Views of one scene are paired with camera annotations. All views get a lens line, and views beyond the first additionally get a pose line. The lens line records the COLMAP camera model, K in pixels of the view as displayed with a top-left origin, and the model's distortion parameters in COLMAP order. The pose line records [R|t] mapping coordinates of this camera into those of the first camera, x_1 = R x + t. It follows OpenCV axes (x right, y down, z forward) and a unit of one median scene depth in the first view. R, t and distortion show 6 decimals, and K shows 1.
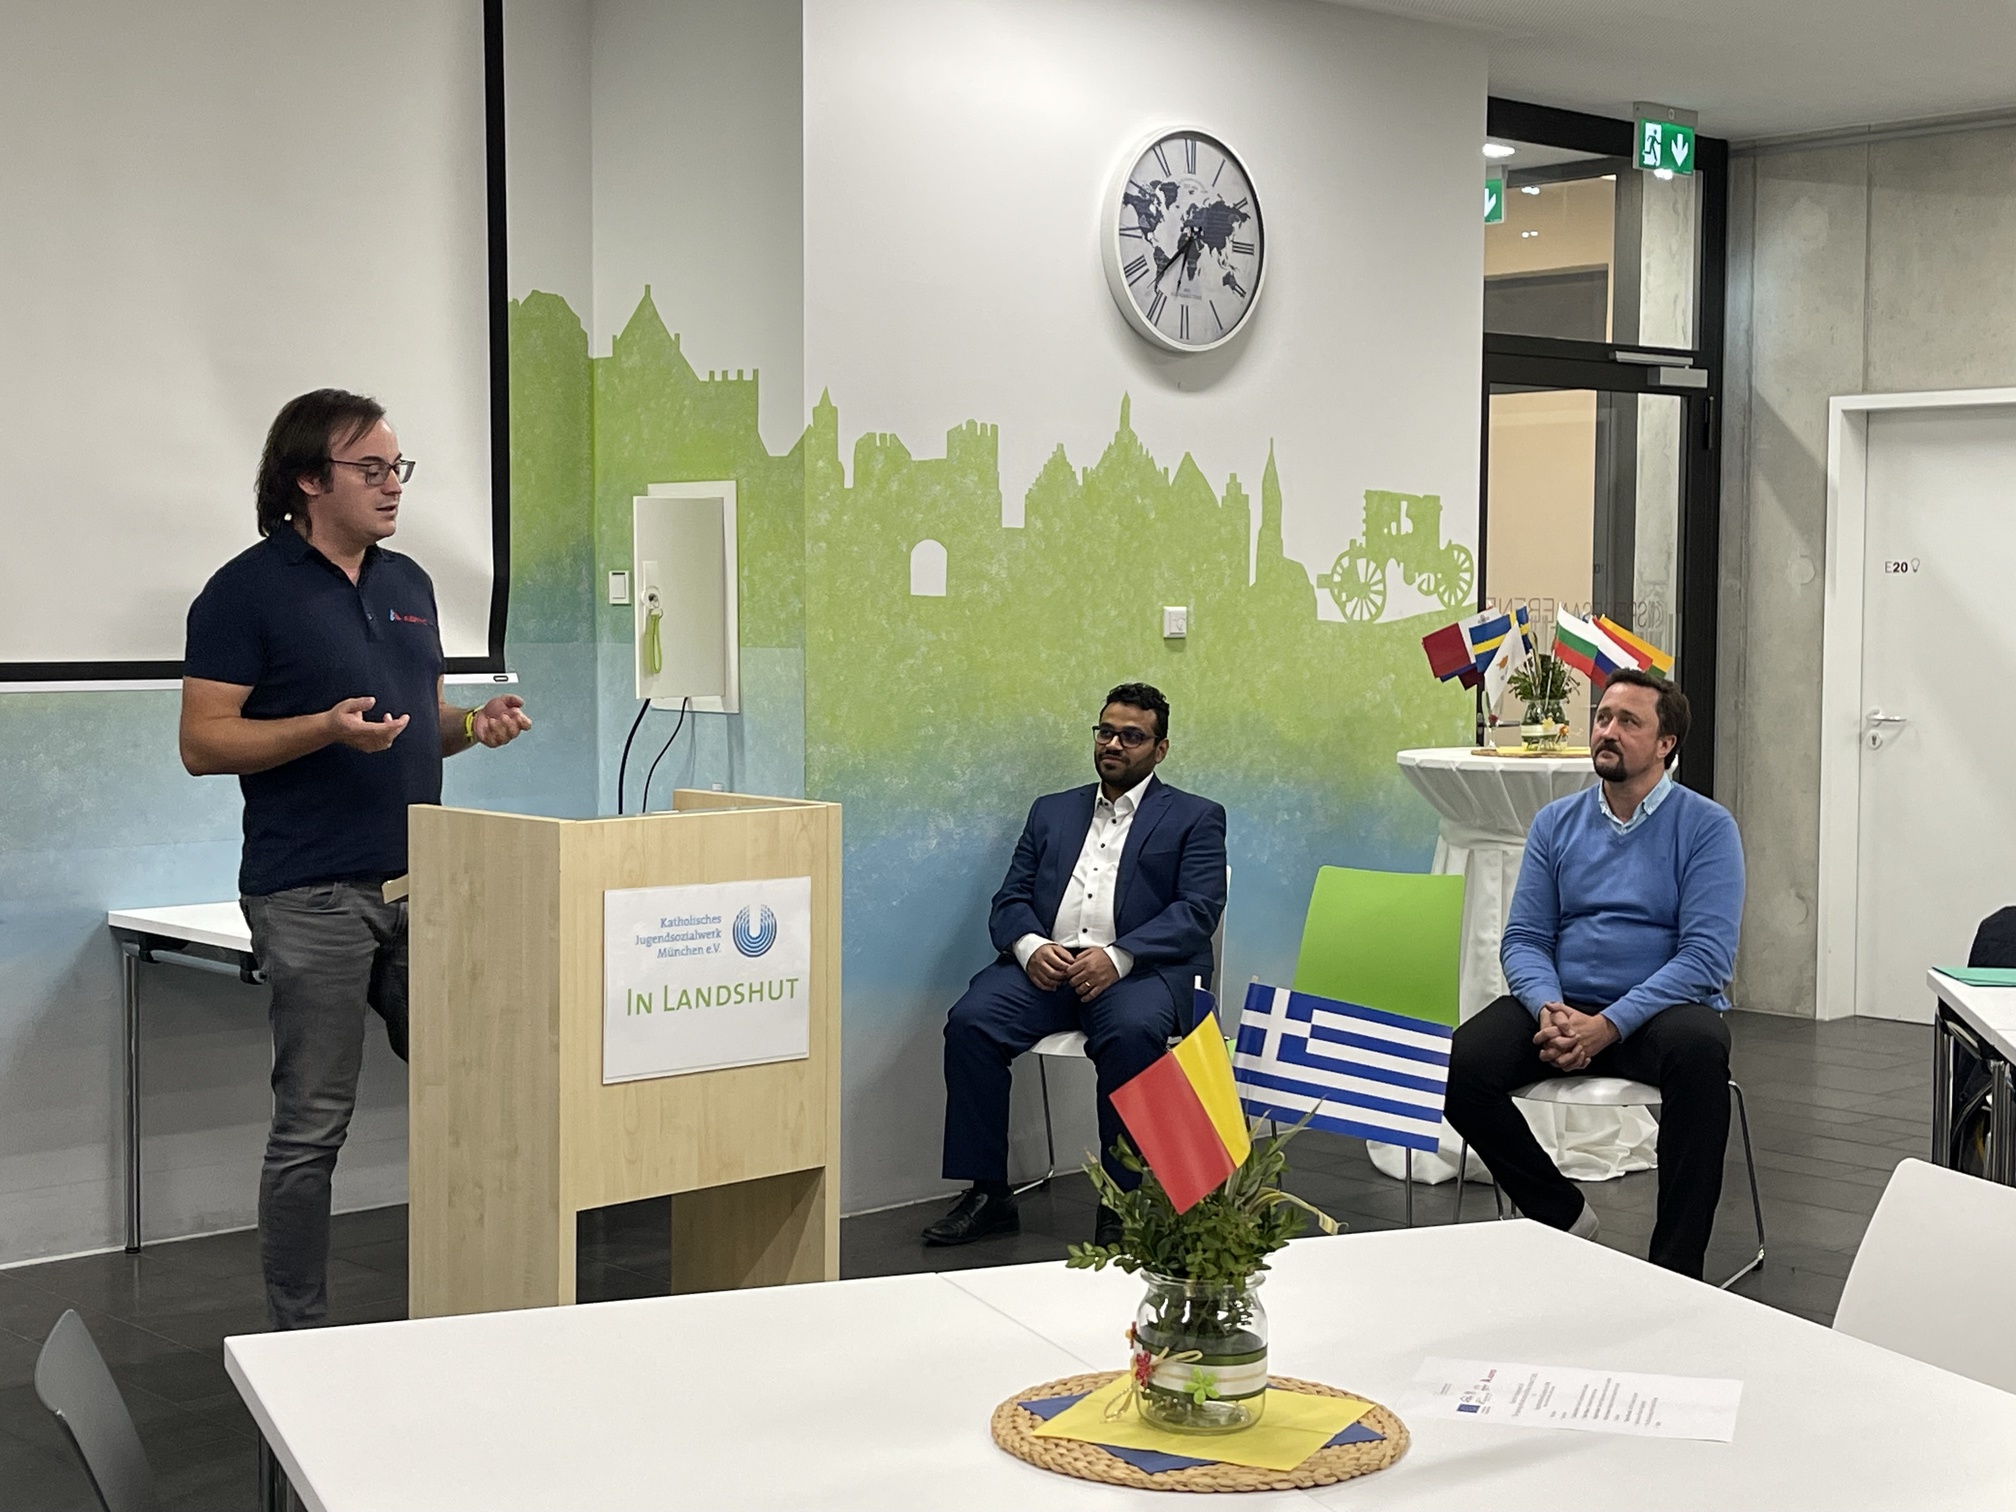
lens RADIAL K [[2943.7, 0, 1005.9], [0, 2943.7, 792.1], [0, 0, 1]] dist [0.132351, 0.000000]
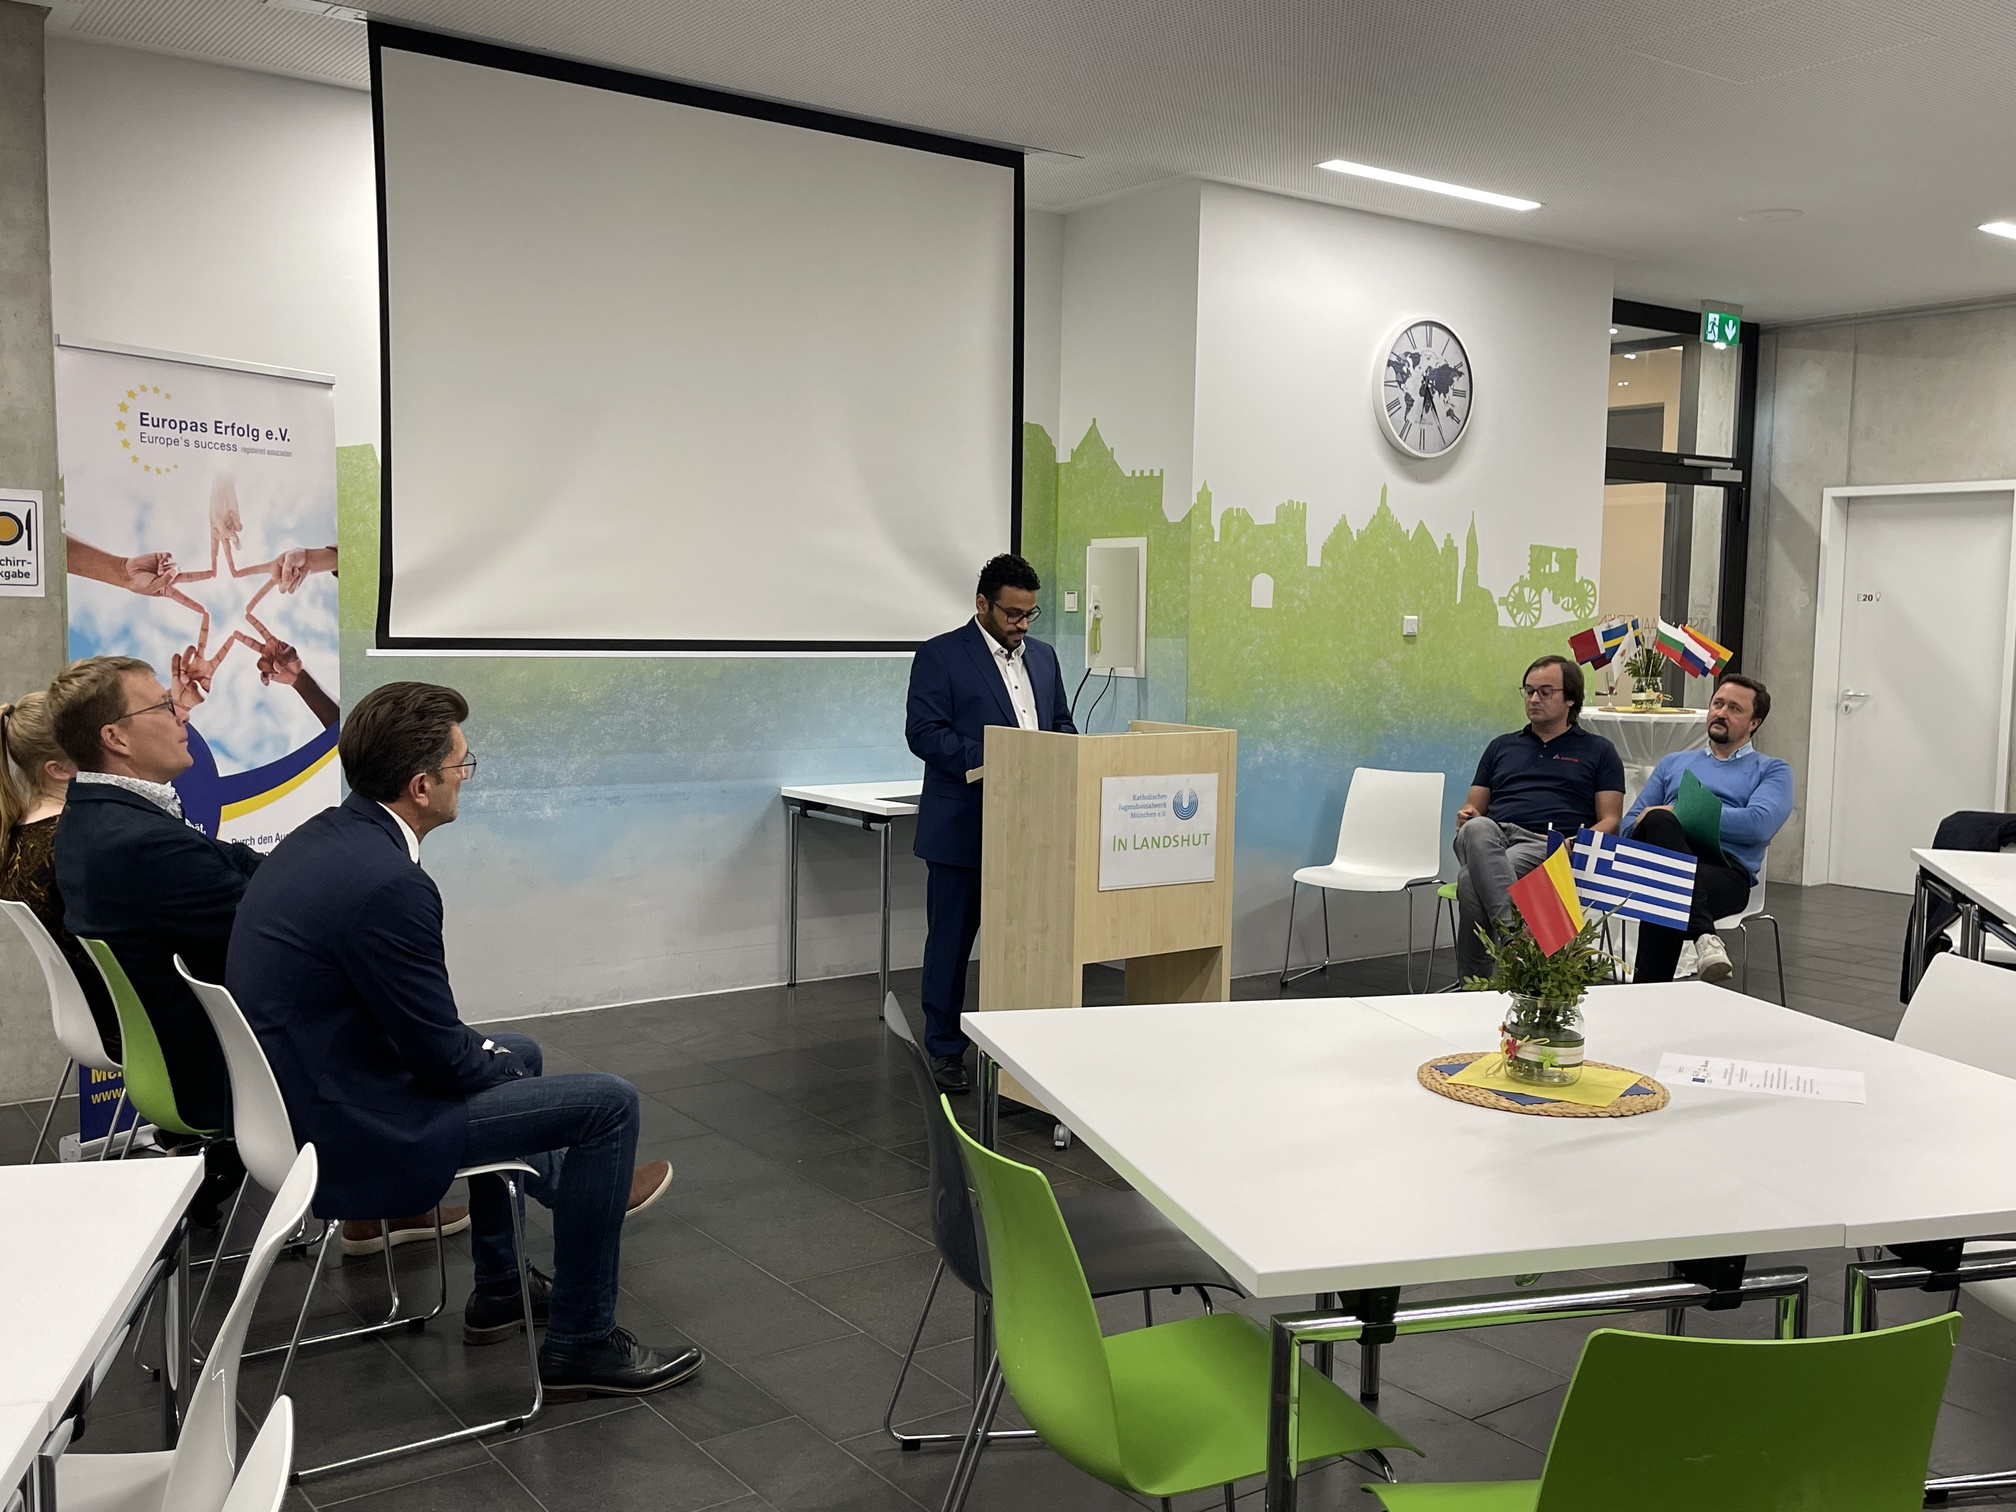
lens RADIAL K [[1842.9, 0, 1002.4], [0, 1842.9, 784.7], [0, 0, 1]] dist [0.057762, -0.044005]
pose [[0.992449, 0.022610, -0.120557, -0.043609], [-0.019437, 0.999435, 0.027435, 0.006448], [0.121109, -0.024884, 0.992327, -0.037390]]
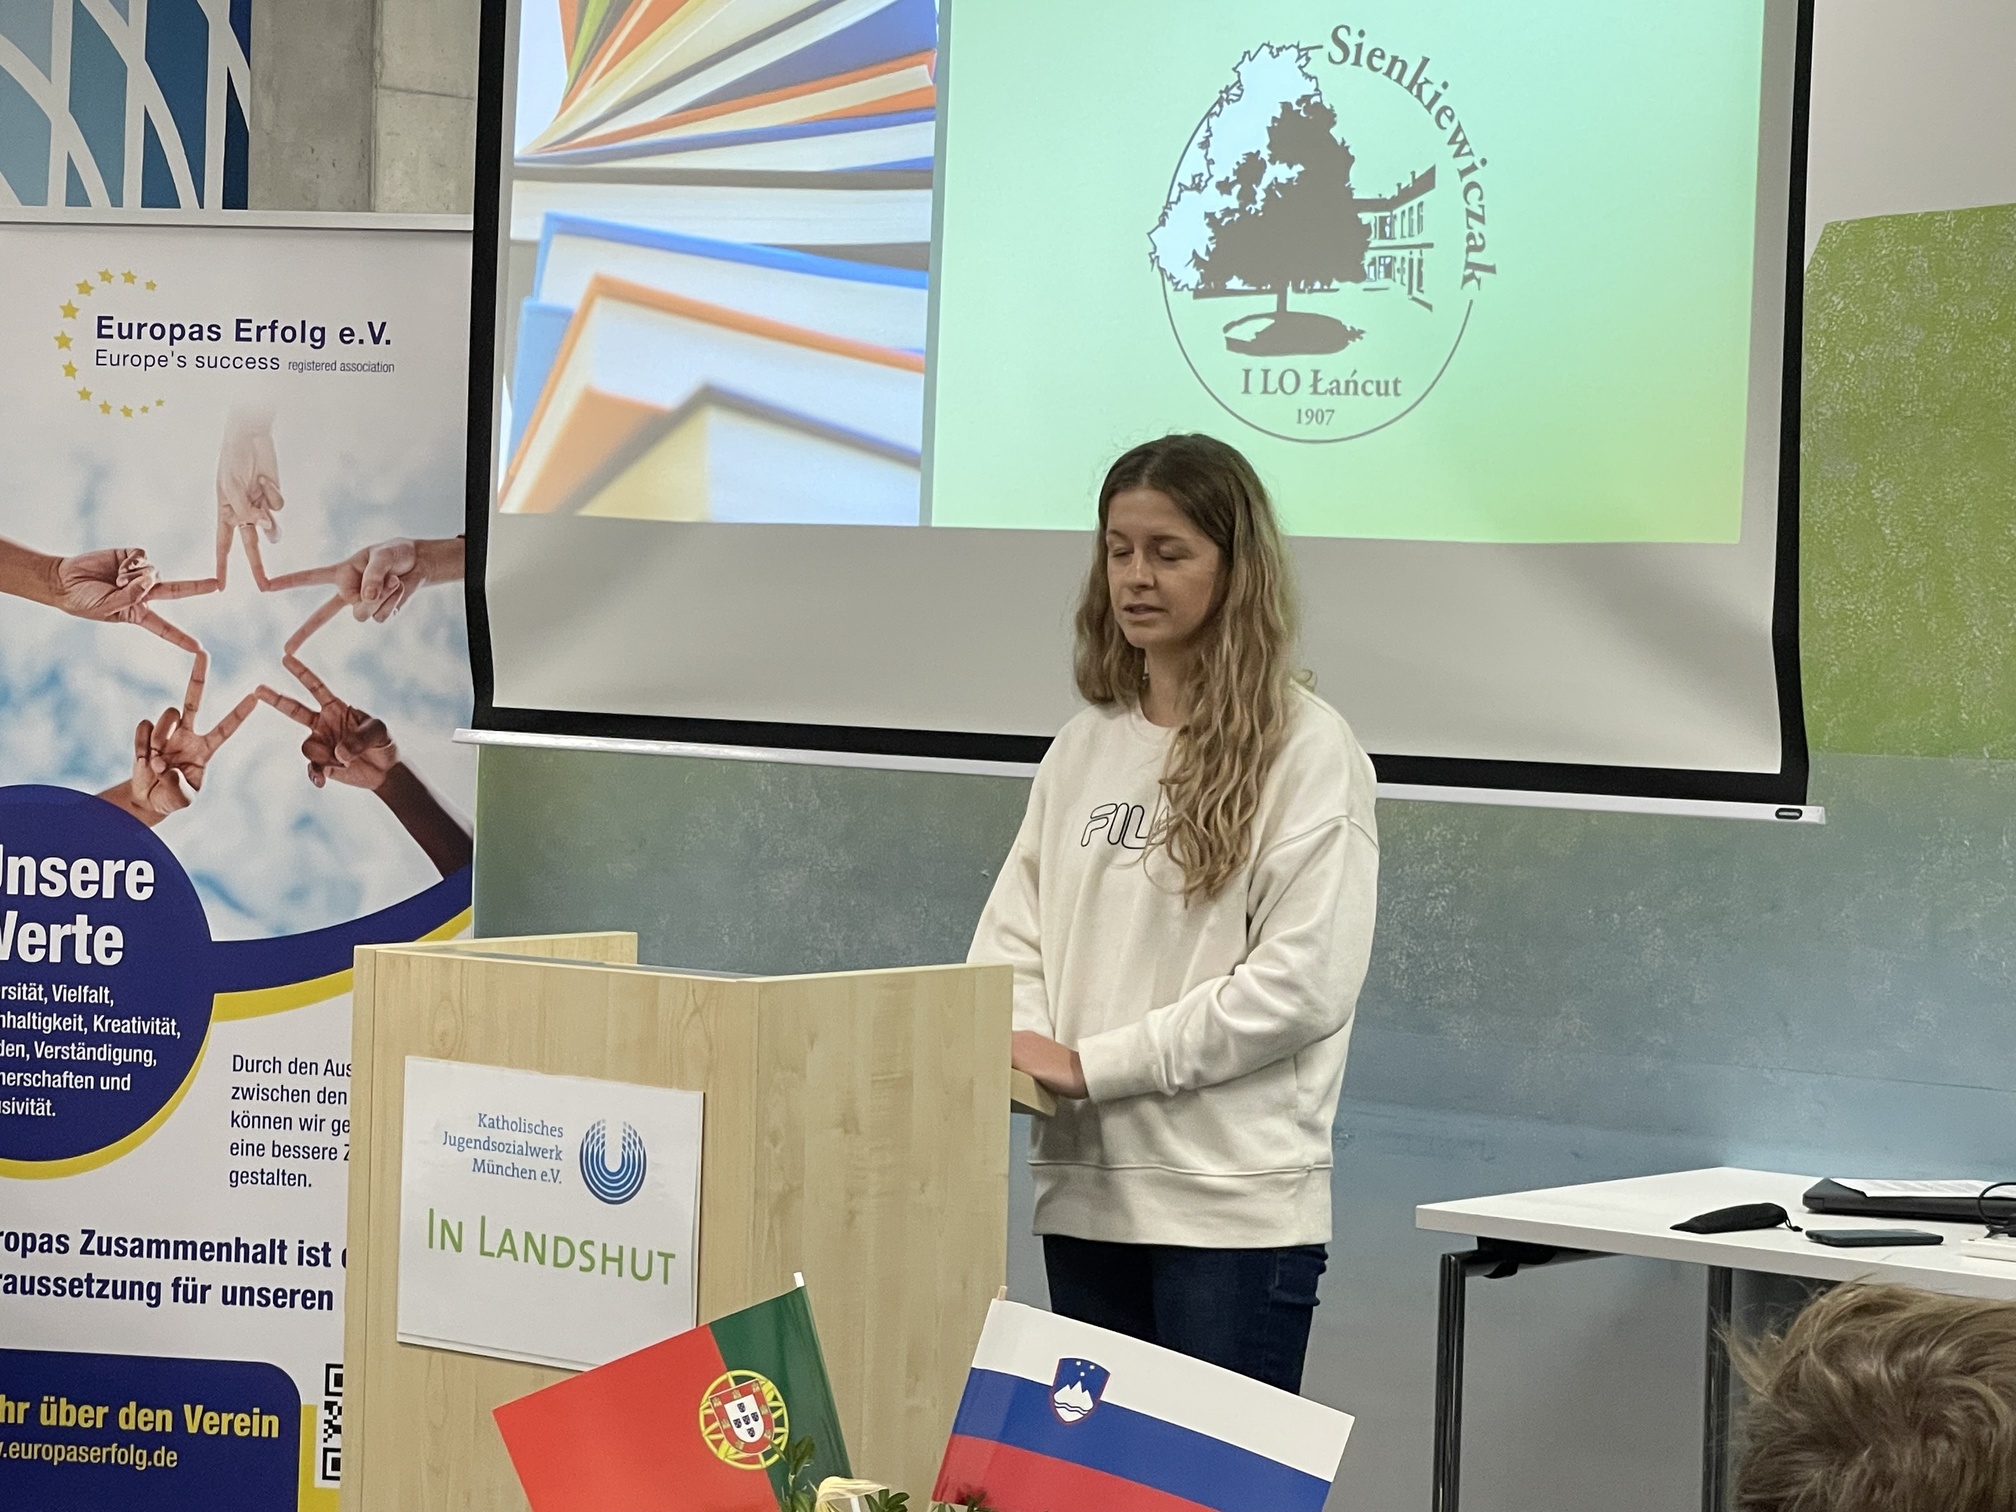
lens RADIAL K [[5205.3, 0, 1014.8], [0, 5205.3, 723.8], [0, 0, 1]] dist [0.158310, 0.000000]
pose [[0.141579, 0.022082, -0.989681, 0.716482], [-0.097842, 0.995168, 0.008207, -0.044326], [0.985080, 0.095670, 0.143055, 0.638203]]
